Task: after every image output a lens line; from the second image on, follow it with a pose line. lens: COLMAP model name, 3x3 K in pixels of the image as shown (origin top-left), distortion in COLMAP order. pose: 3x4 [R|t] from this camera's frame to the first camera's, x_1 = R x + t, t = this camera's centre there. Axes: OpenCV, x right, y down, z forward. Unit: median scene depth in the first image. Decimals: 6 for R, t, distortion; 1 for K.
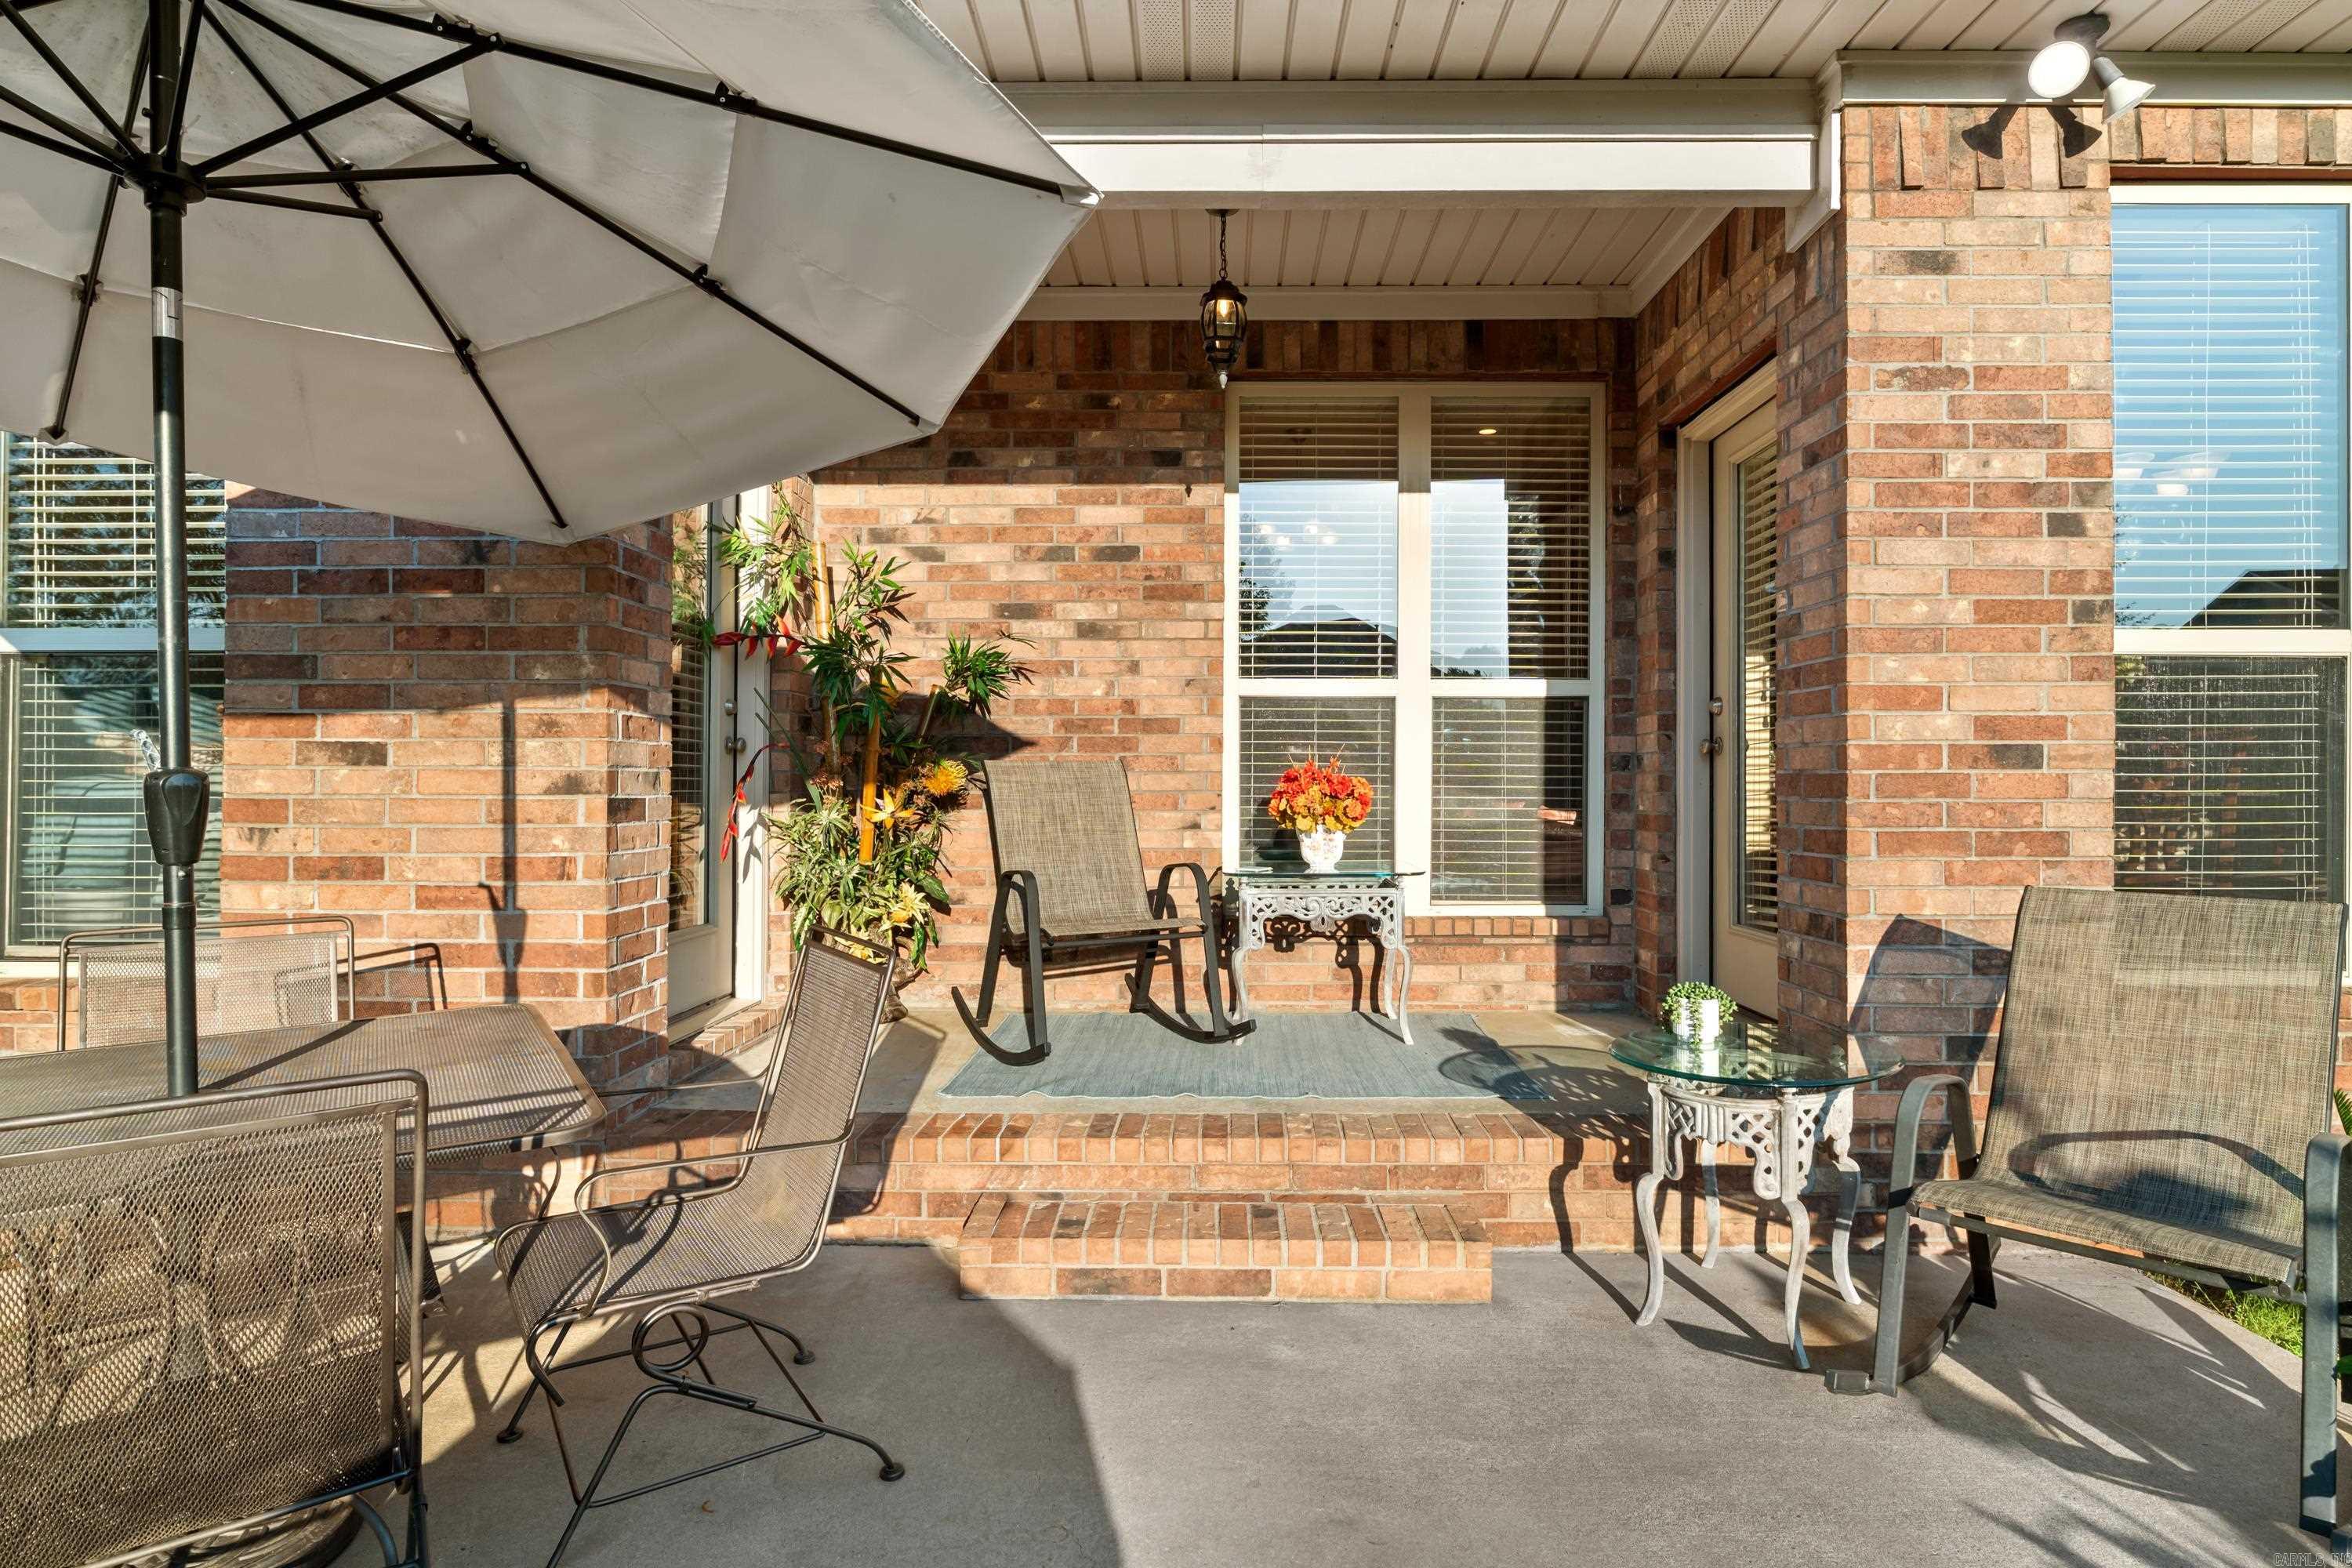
lens RADIAL K [[1235.9, 0, 1222.7], [0, 1235.9, 769.3], [0, 0, 1]] dist [-0.004973, -0.000726]
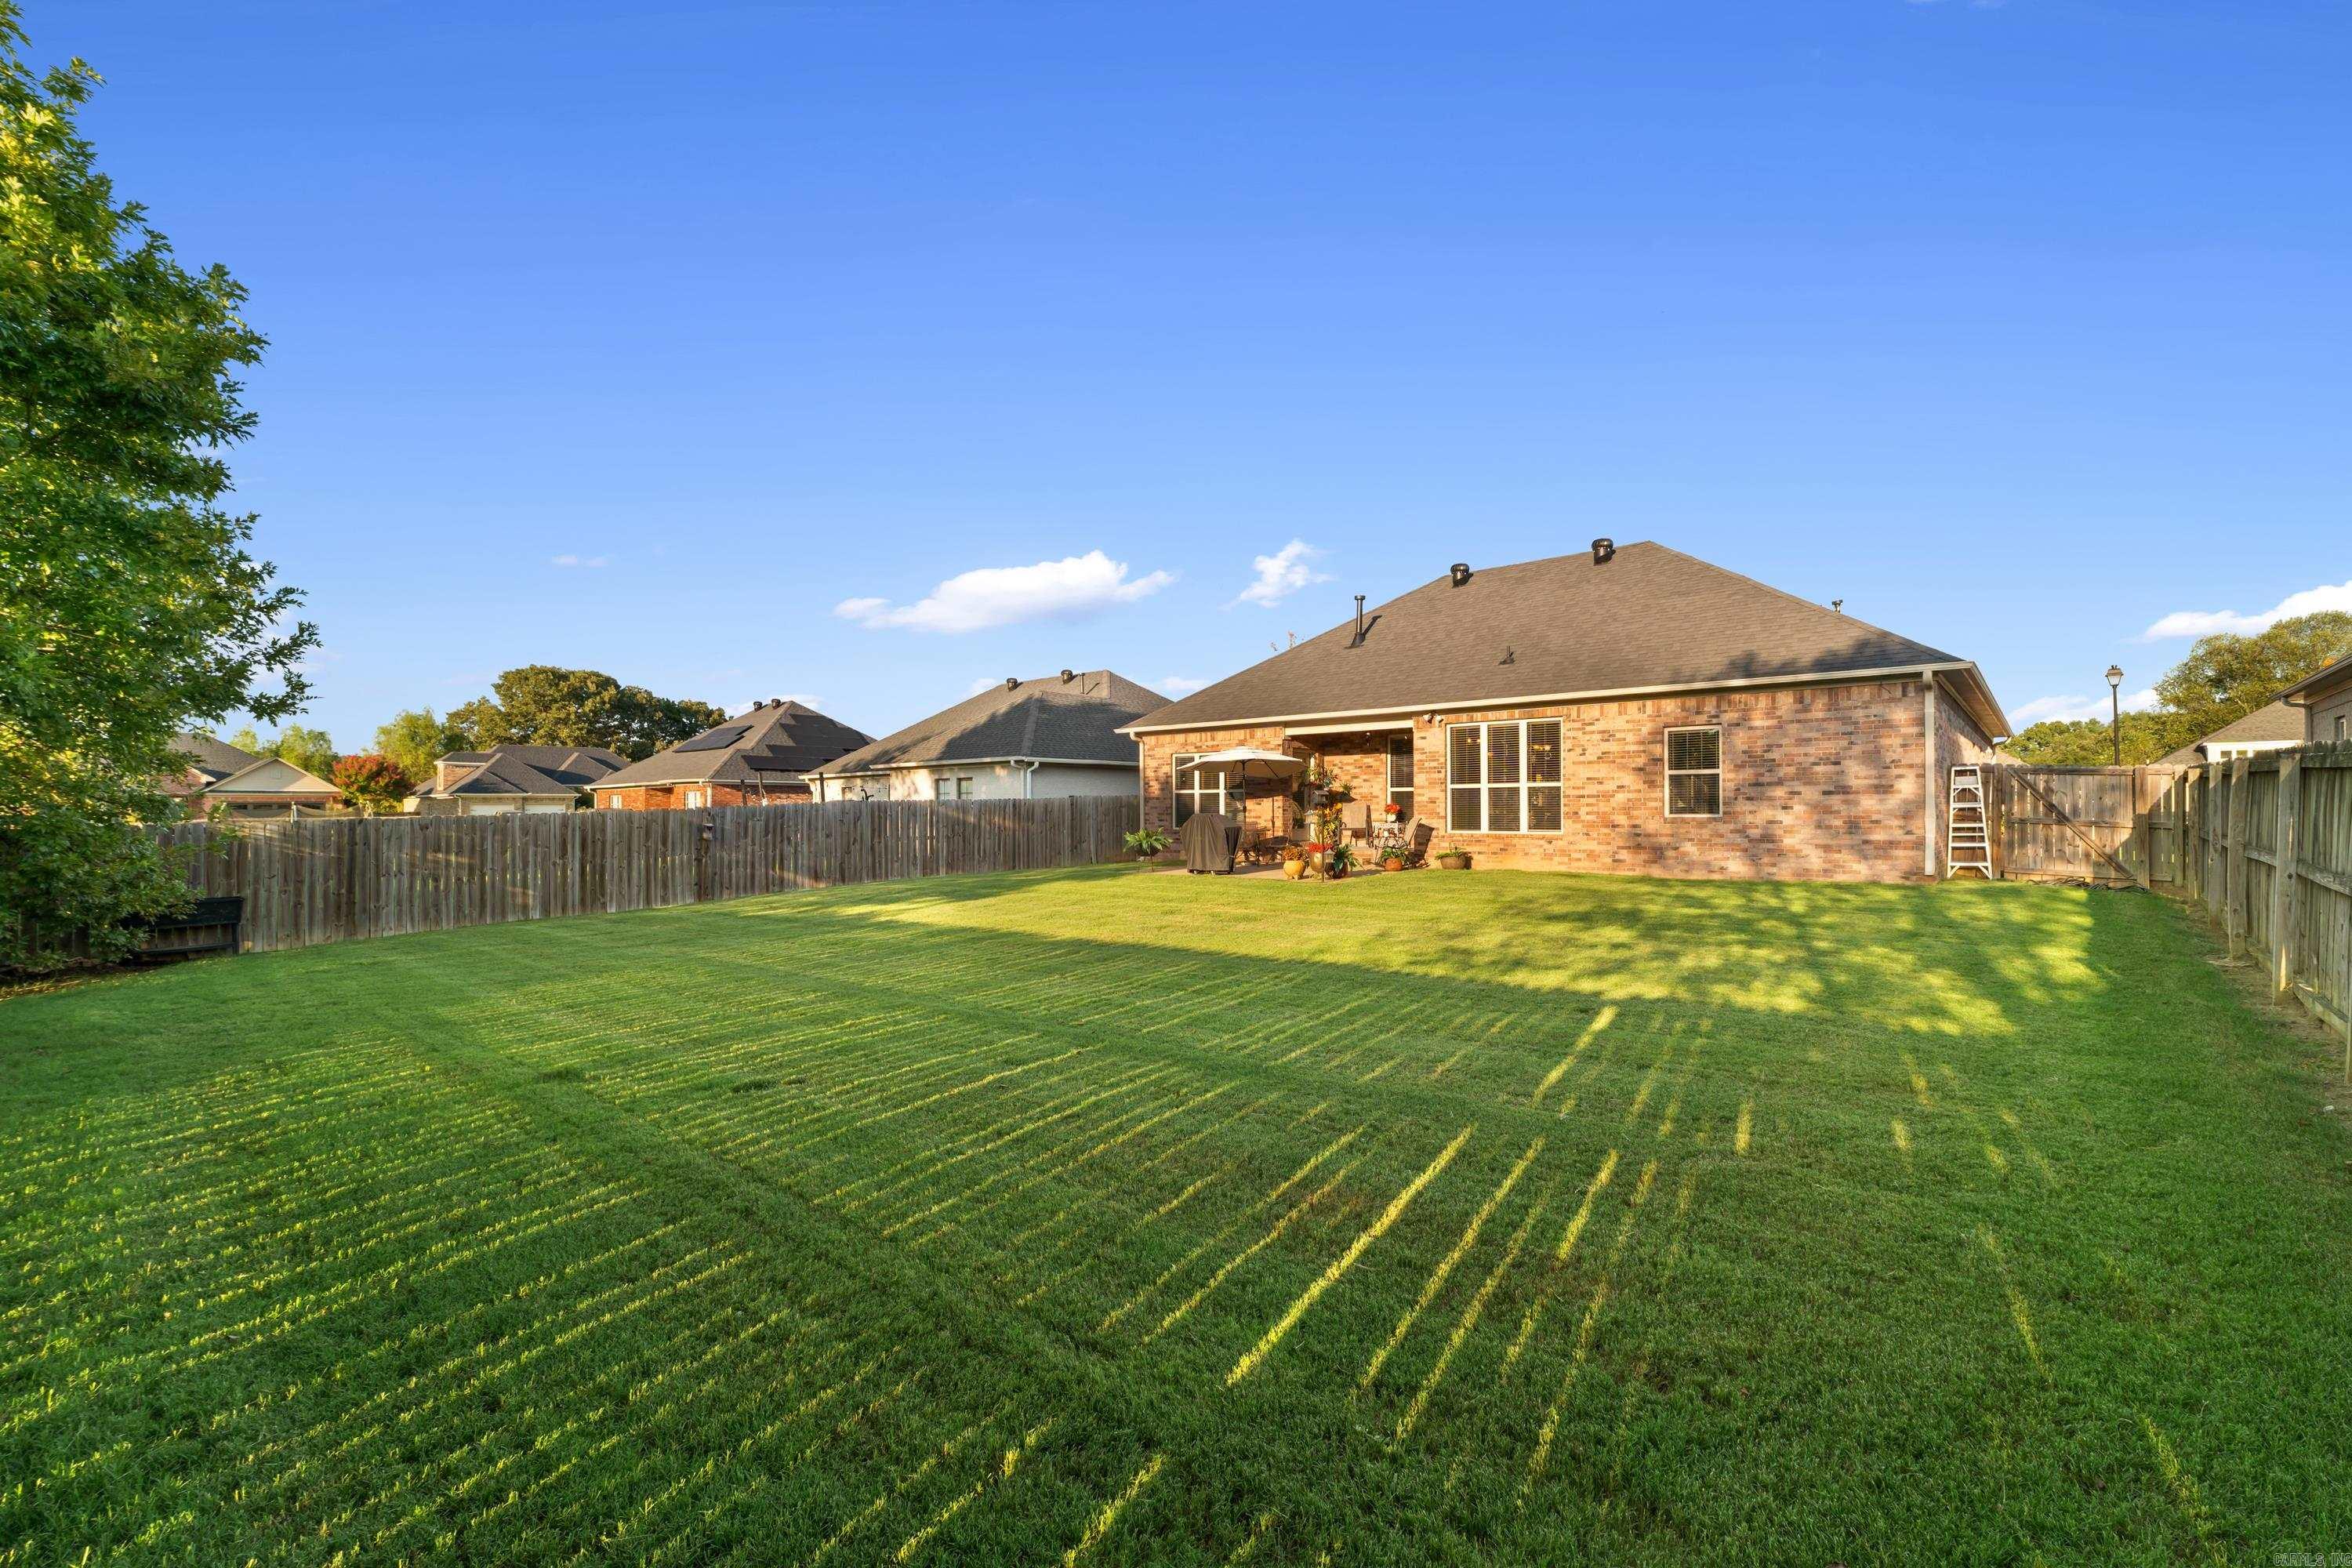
lens RADIAL K [[1015.3, 0, 1173.9], [0, 1015.3, 791.2], [0, 0, 1]] dist [0.008294, 0.000383]
pose [[0.751857, -0.018236, -0.659074, 3.476464], [0.006342, 0.999771, -0.020428, 0.040813], [0.659296, 0.011179, 0.751800, -4.652237]]
